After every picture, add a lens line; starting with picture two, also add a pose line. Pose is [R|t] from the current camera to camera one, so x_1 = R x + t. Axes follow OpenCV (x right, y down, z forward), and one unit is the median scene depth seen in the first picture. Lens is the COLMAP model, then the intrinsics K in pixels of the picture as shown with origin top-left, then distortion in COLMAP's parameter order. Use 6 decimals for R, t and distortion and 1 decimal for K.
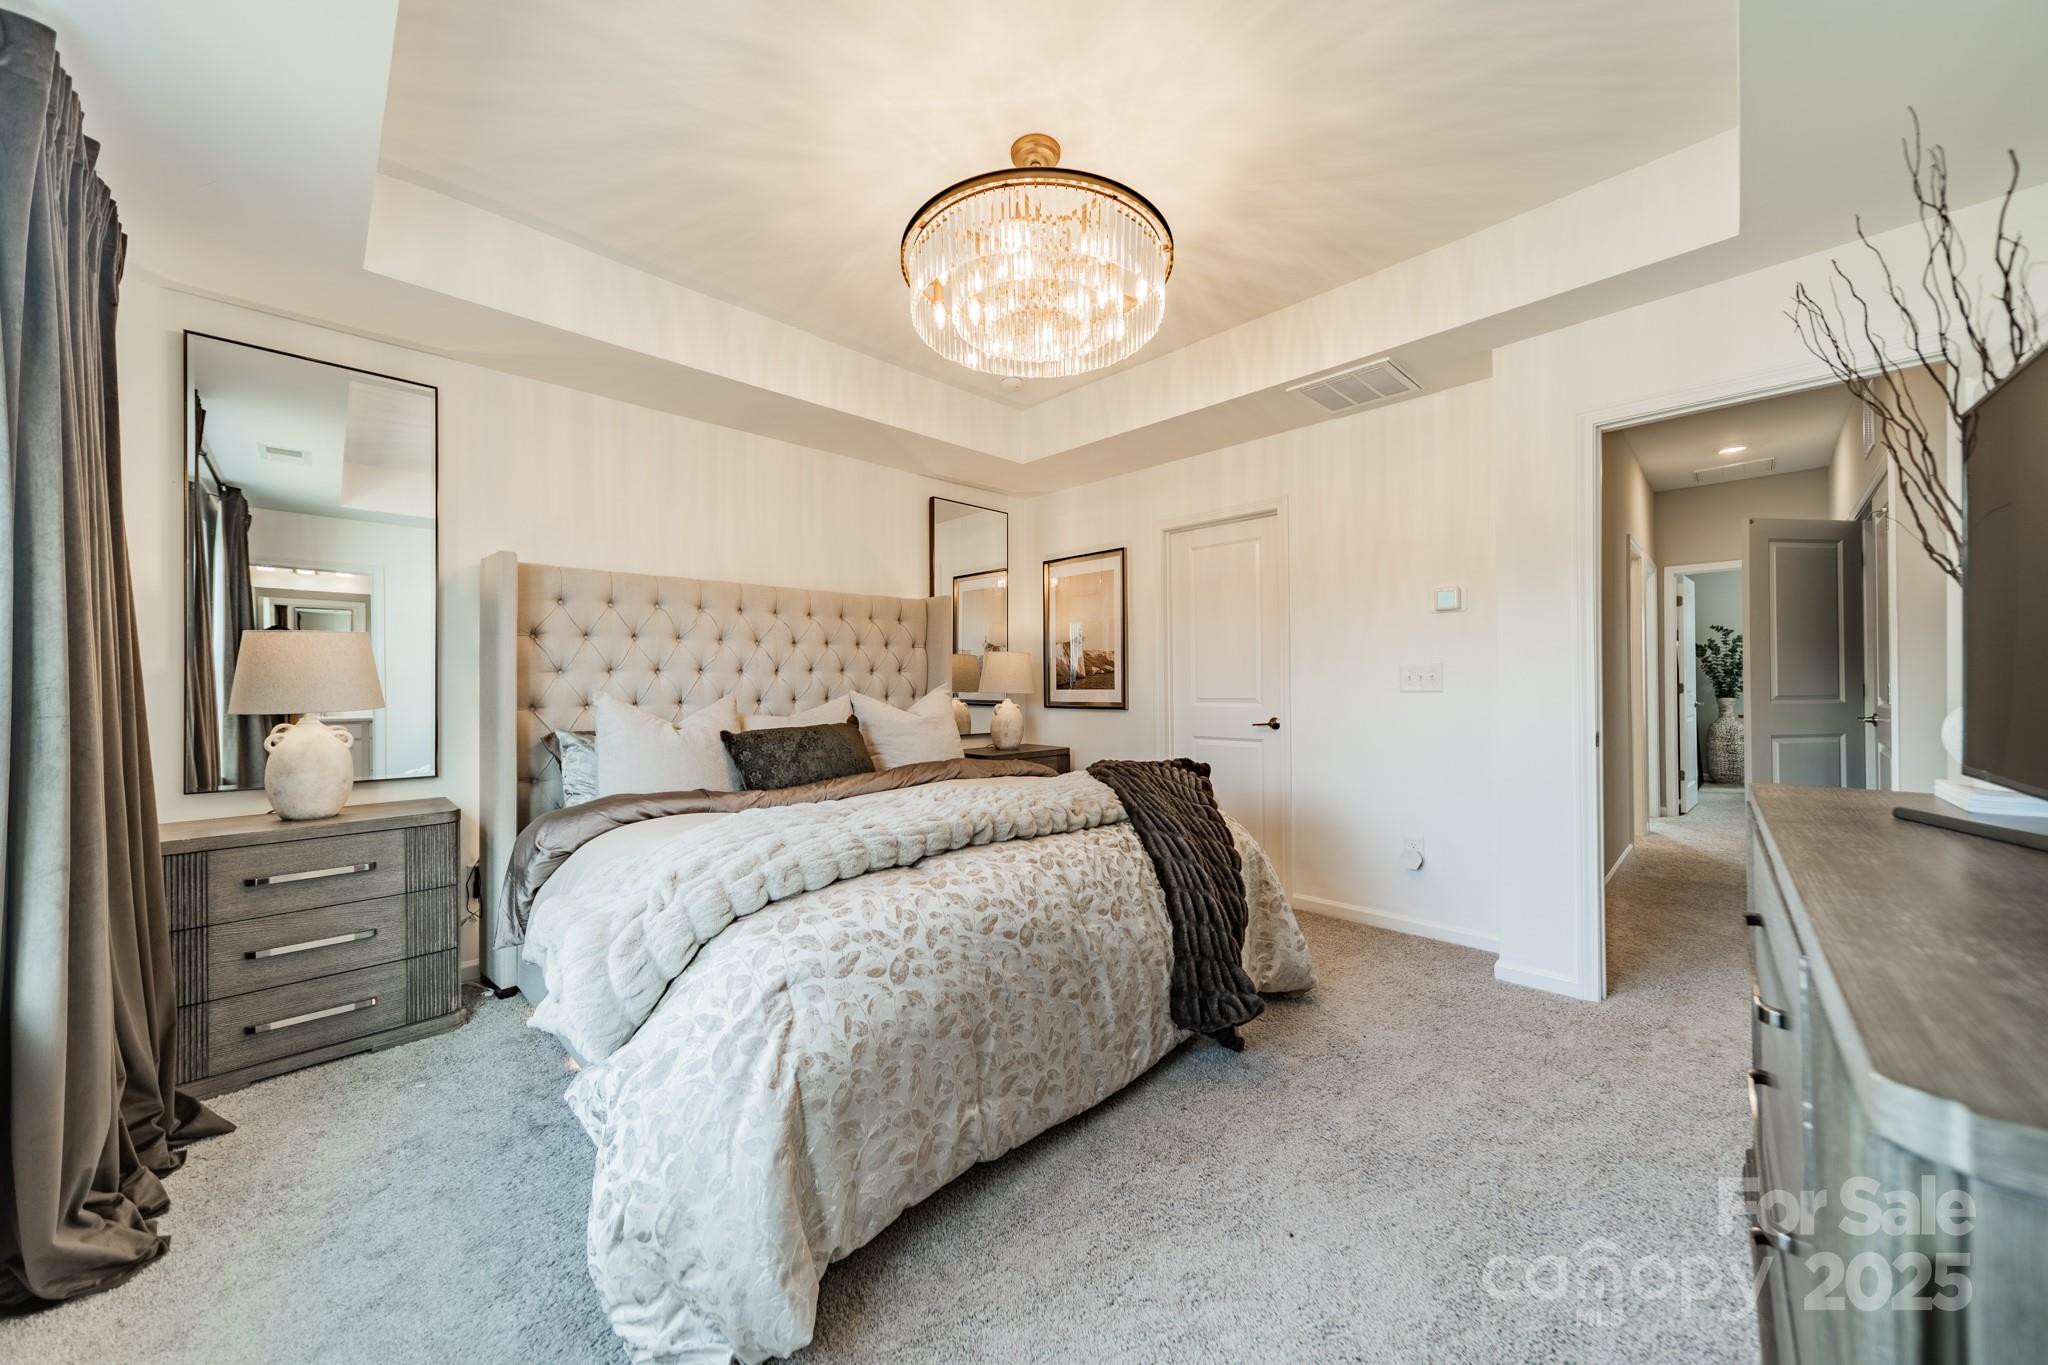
lens RADIAL K [[719.0, 0, 1026.7], [0, 719.0, 682.7], [0, 0, 1]] dist [0.008301, 0.000232]
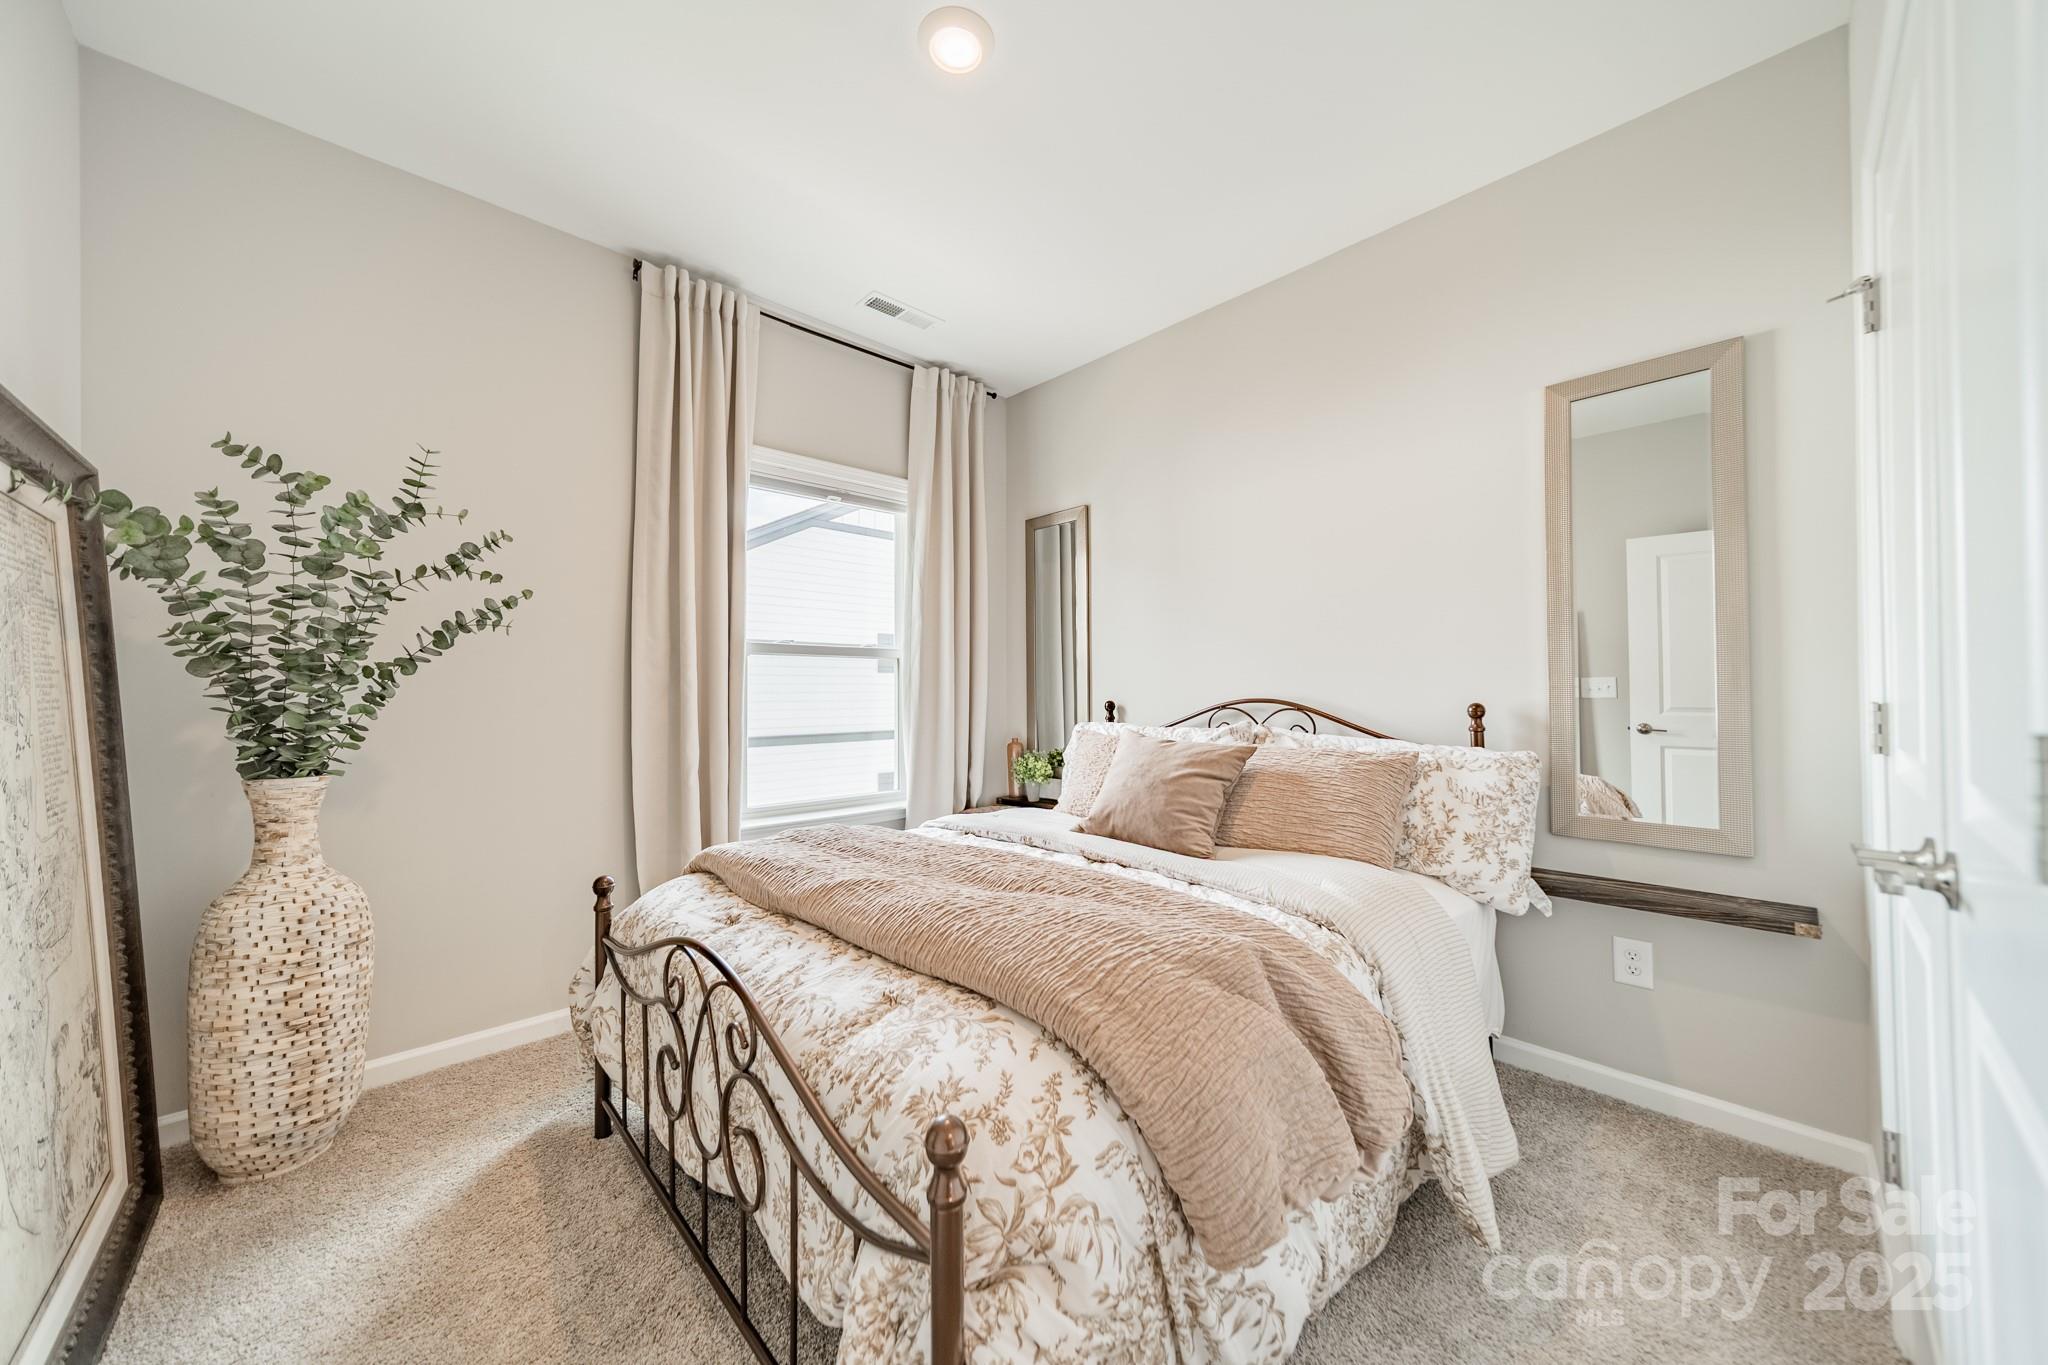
lens RADIAL K [[719.0, 0, 1026.7], [0, 719.0, 682.7], [0, 0, 1]] dist [0.008301, 0.000232]
pose [[0.014671, 0.008883, 0.999853, 0.744546], [-0.017657, 0.999807, -0.008624, -0.011086], [-0.999736, -0.017527, 0.014825, 0.769621]]
